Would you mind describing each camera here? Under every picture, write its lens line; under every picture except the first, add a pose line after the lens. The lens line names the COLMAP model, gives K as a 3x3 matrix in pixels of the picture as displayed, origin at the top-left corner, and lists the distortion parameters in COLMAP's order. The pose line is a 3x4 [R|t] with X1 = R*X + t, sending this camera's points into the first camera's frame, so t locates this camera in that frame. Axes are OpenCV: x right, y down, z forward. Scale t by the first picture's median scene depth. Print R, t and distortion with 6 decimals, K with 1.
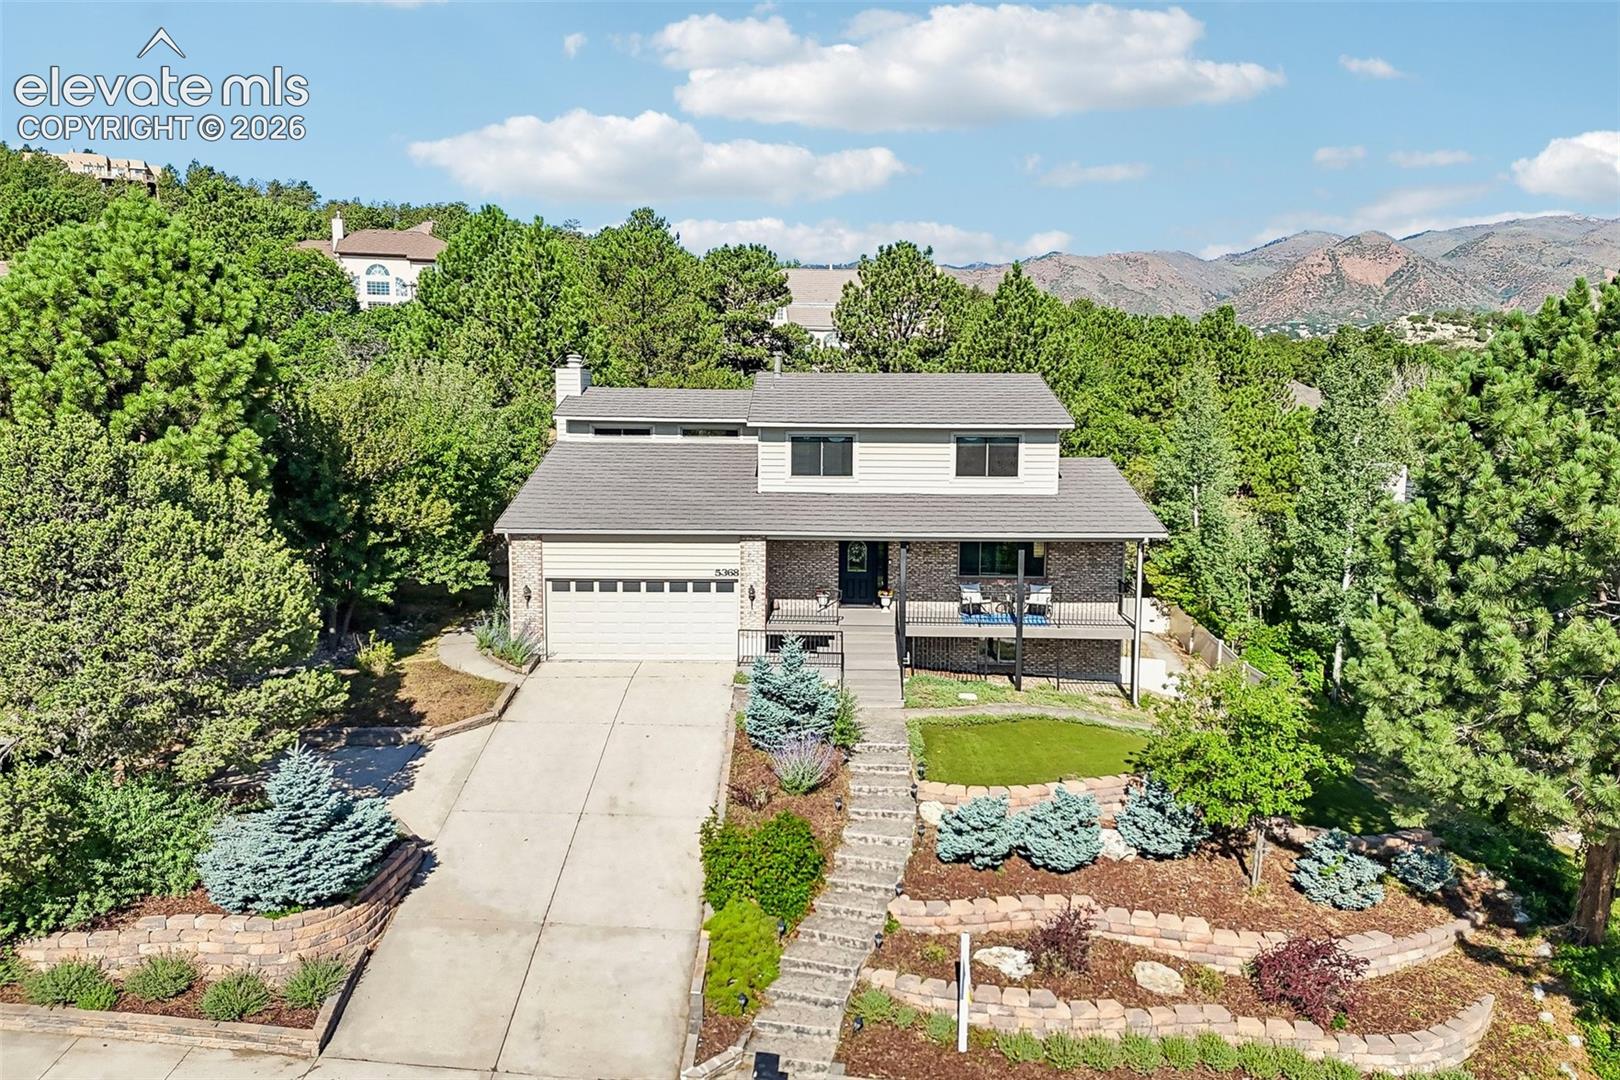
lens RADIAL K [[1180.8, 0, 810.0], [0, 1180.8, 540.0], [0, 0, 1]] dist [0.084683, -0.094545]
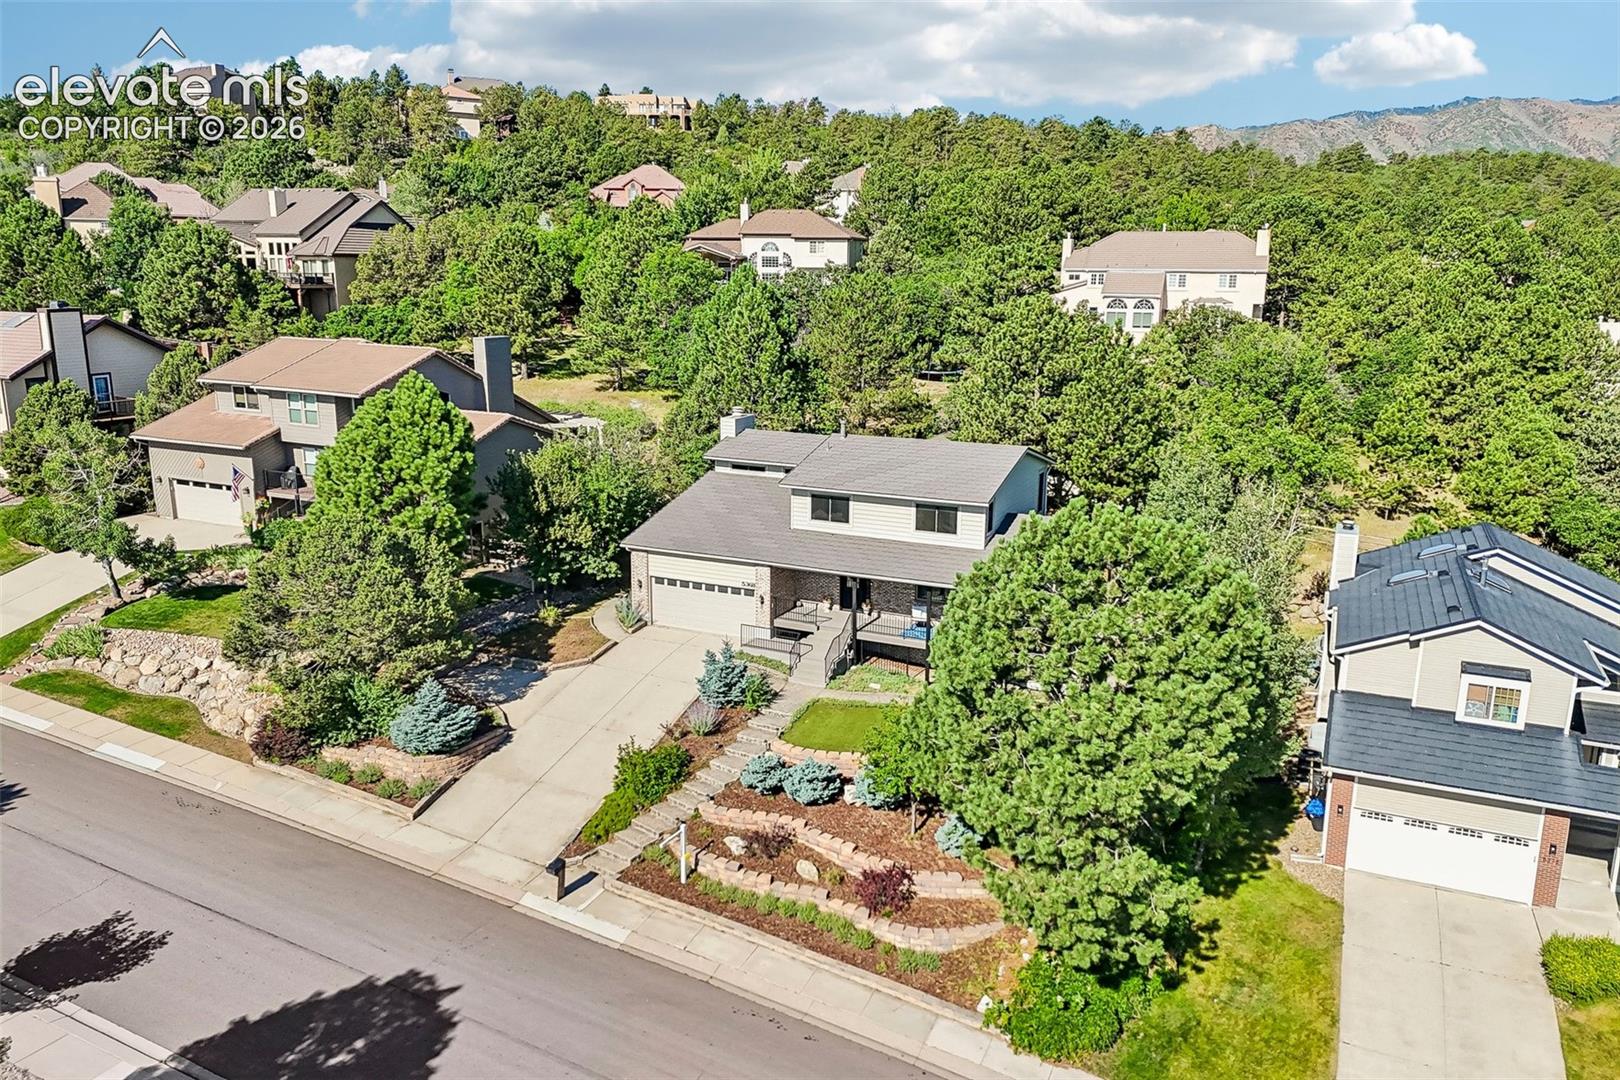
lens RADIAL K [[1180.8, 0, 810.0], [0, 1180.8, 540.0], [0, 0, 1]] dist [0.084683, -0.094545]
pose [[0.908026, 0.094175, -0.408191, 0.784729], [-0.050500, 0.991905, 0.116507, -0.268166], [0.415859, -0.085177, 0.905432, -0.458954]]
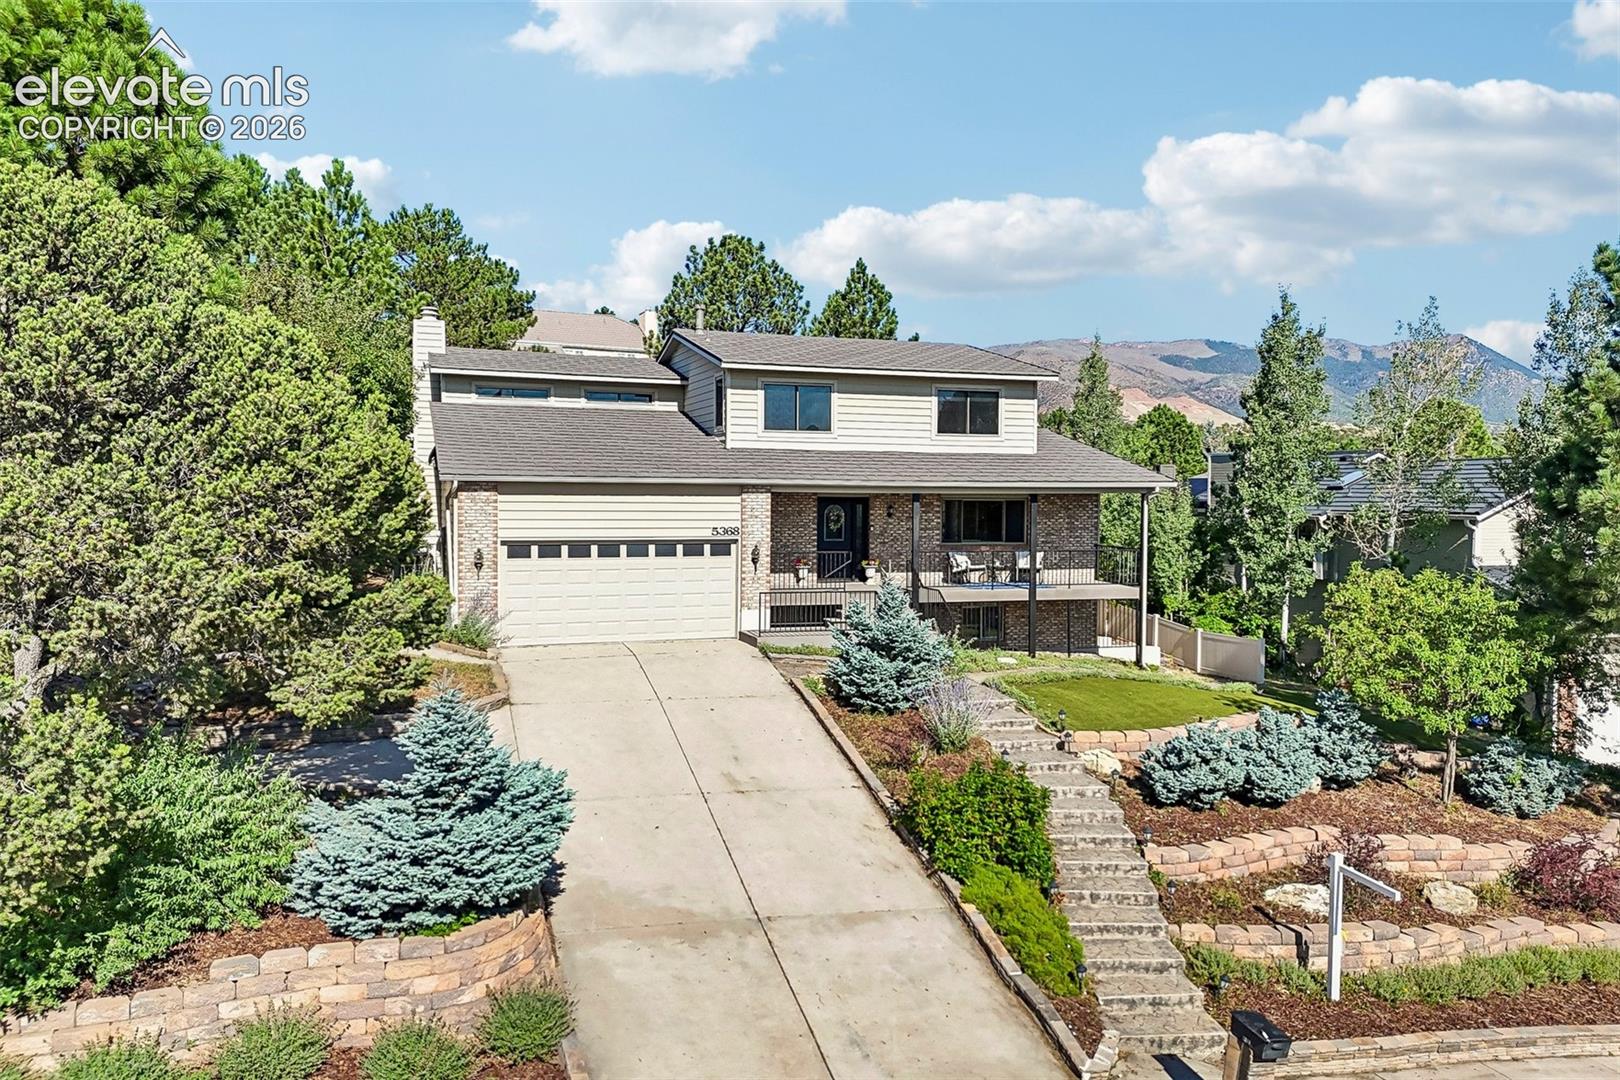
lens RADIAL K [[1180.8, 0, 810.0], [0, 1180.8, 540.0], [0, 0, 1]] dist [0.084683, -0.094545]
pose [[0.944365, -0.011737, 0.328690, -0.358676], [0.037612, 0.996661, -0.072476, 0.120343], [-0.326742, 0.080807, 0.941653, 0.238855]]
